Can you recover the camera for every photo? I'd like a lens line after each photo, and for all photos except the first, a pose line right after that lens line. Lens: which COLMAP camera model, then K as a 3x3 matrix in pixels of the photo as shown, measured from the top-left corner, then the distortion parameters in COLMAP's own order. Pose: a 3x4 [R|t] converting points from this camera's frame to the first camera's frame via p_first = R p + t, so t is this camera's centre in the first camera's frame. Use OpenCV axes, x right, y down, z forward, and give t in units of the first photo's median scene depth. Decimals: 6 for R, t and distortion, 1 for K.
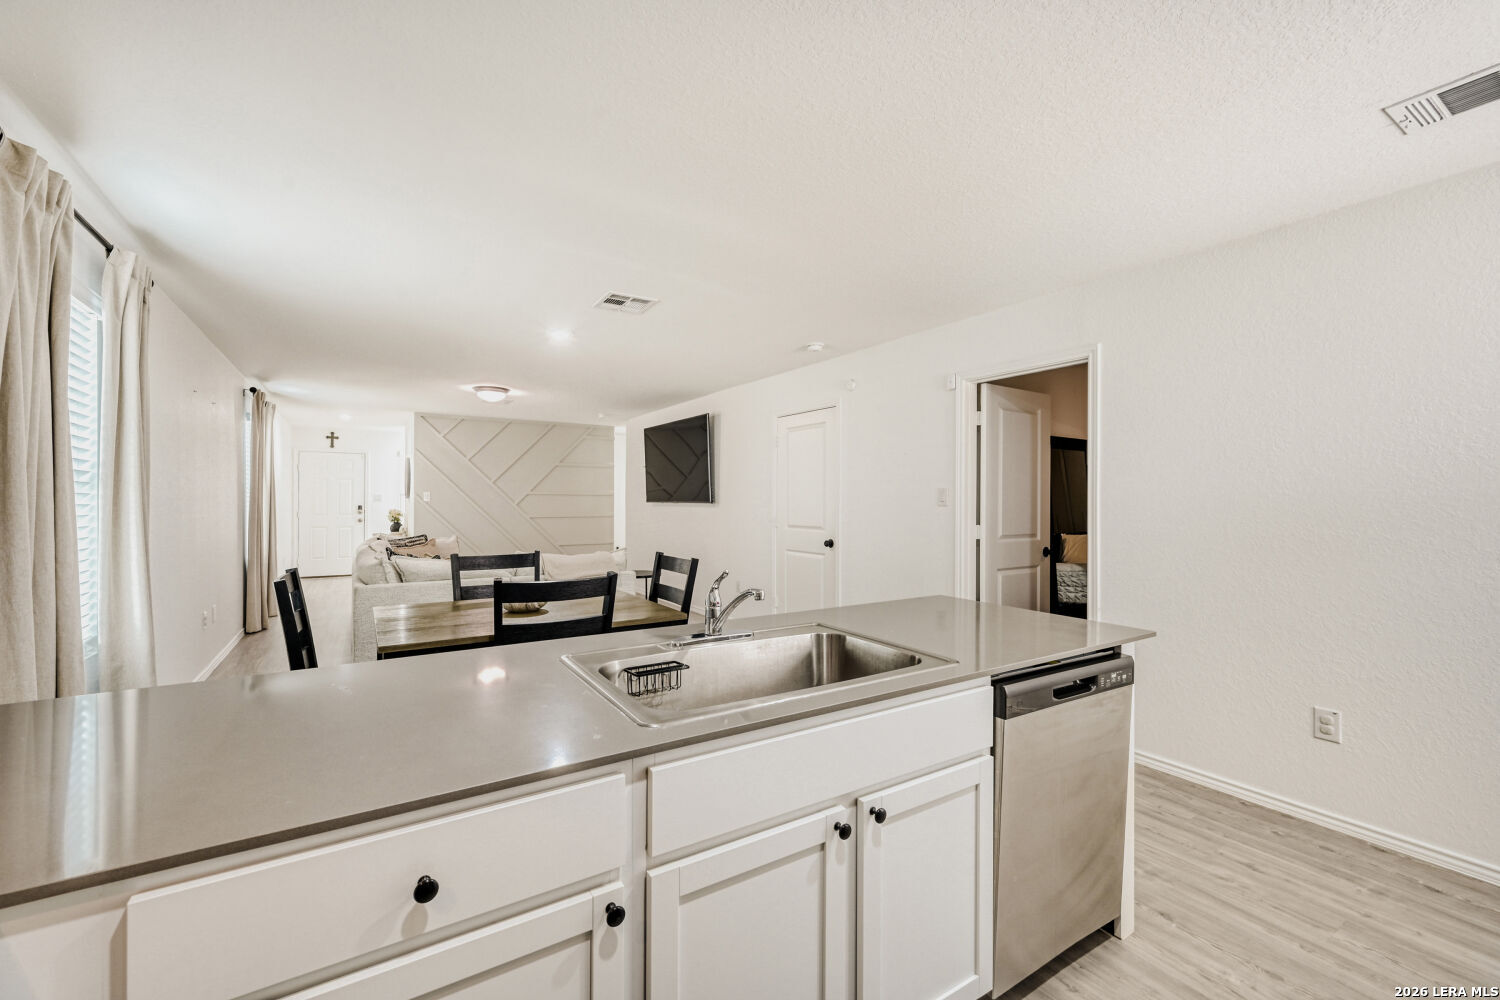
lens RADIAL K [[600.9, 0, 738.5], [0, 600.9, 501.8], [0, 0, 1]] dist [-0.000622, 0.000799]
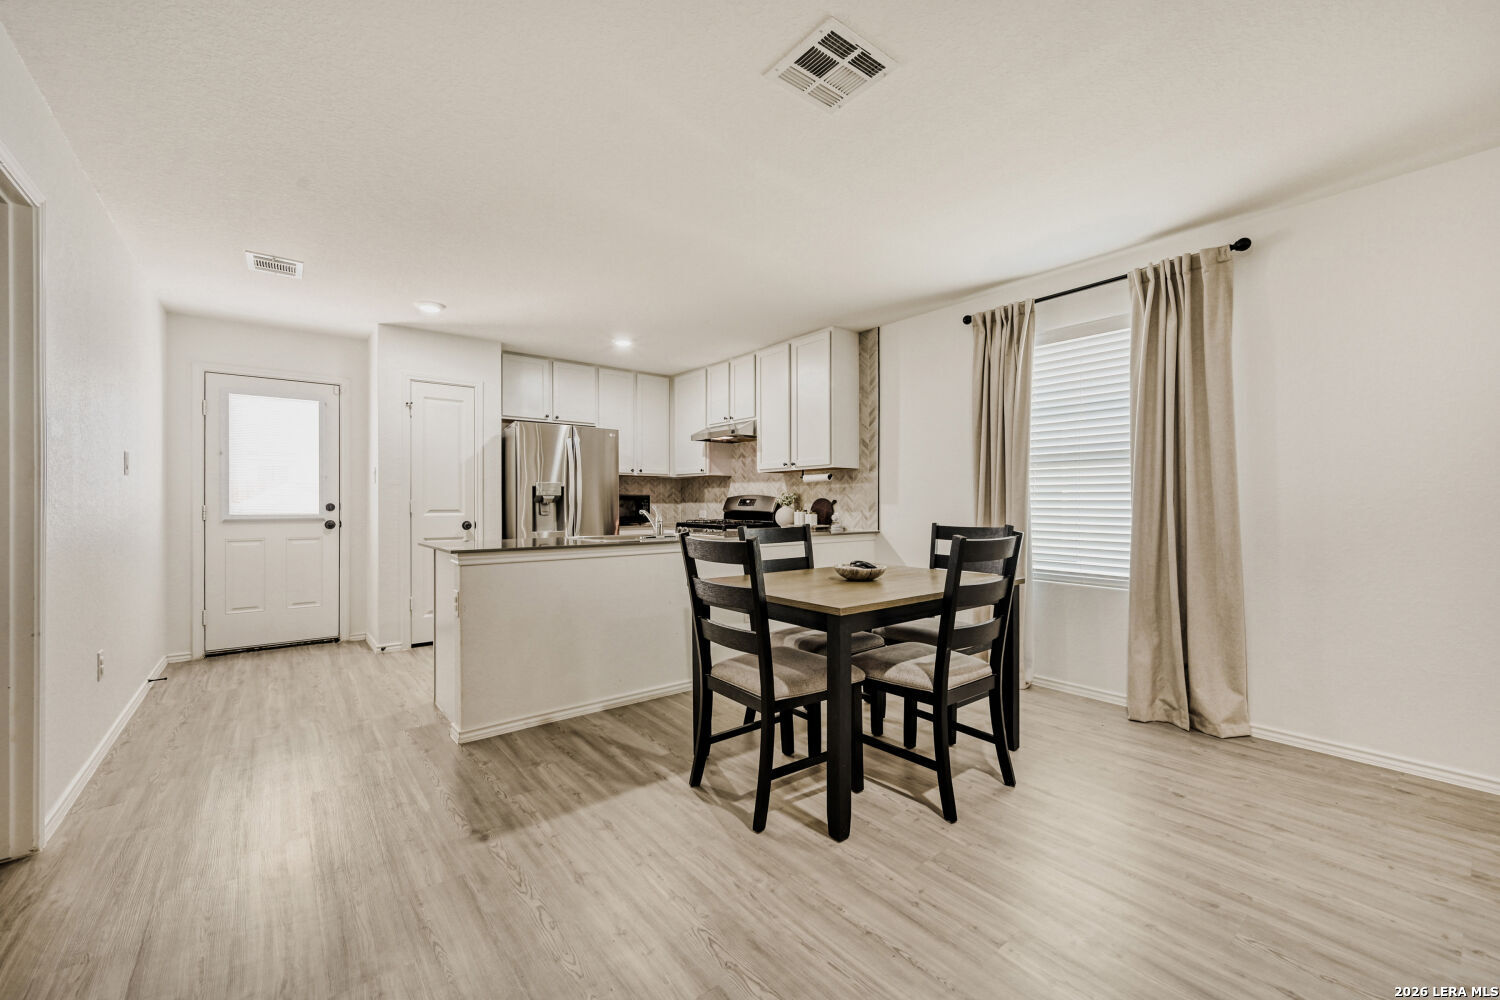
lens RADIAL K [[600.9, 0, 747.3], [0, 600.9, 500.8], [0, 0, 1]] dist [-0.000622, 0.000799]
pose [[-0.994178, -0.002619, -0.107717, -0.024806], [-0.002219, 0.999990, -0.003834, 0.021135], [0.107726, -0.003573, -0.994174, 0.671768]]
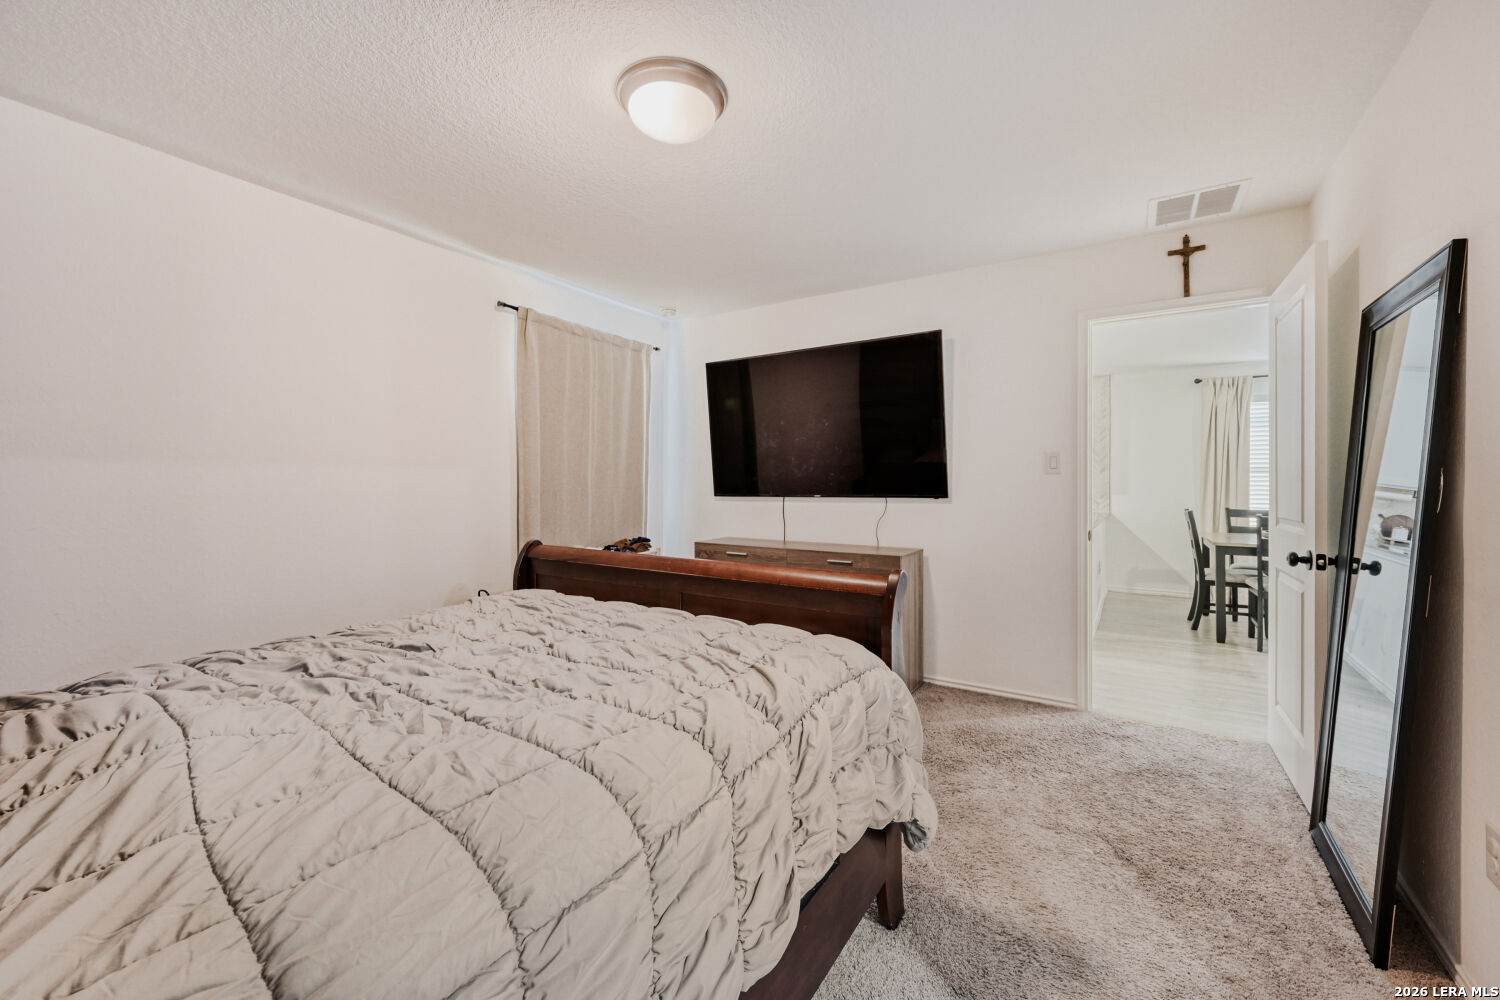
lens RADIAL K [[600.9, 0, 750.3], [0, 600.9, 483.0], [0, 0, 1]] dist [-0.000622, 0.000799]
pose [[-0.908496, 0.000779, -0.417892, 0.607949], [0.002083, 0.999994, -0.002665, 0.006368], [0.417887, -0.003292, -0.908493, 0.675599]]
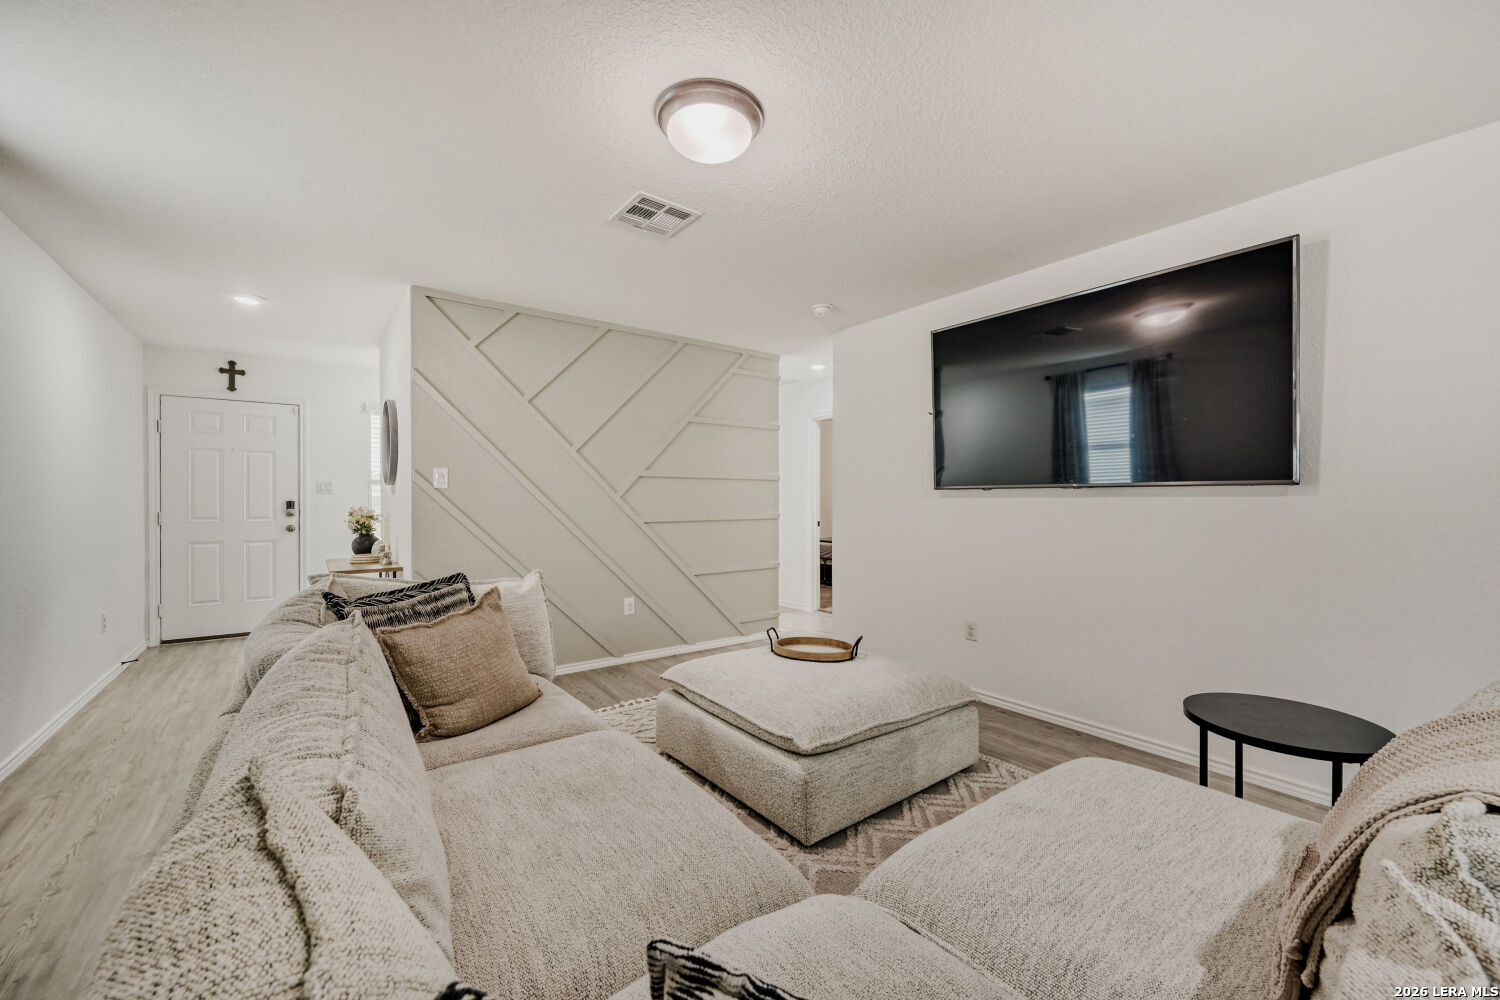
lens RADIAL K [[600.9, 0, 764.2], [0, 600.9, 503.4], [0, 0, 1]] dist [-0.000622, 0.000799]
pose [[0.996003, -0.004389, 0.089209, -0.320703], [0.003857, 0.999974, 0.006136, 0.008254], [-0.089234, -0.005767, 0.995994, 0.535717]]
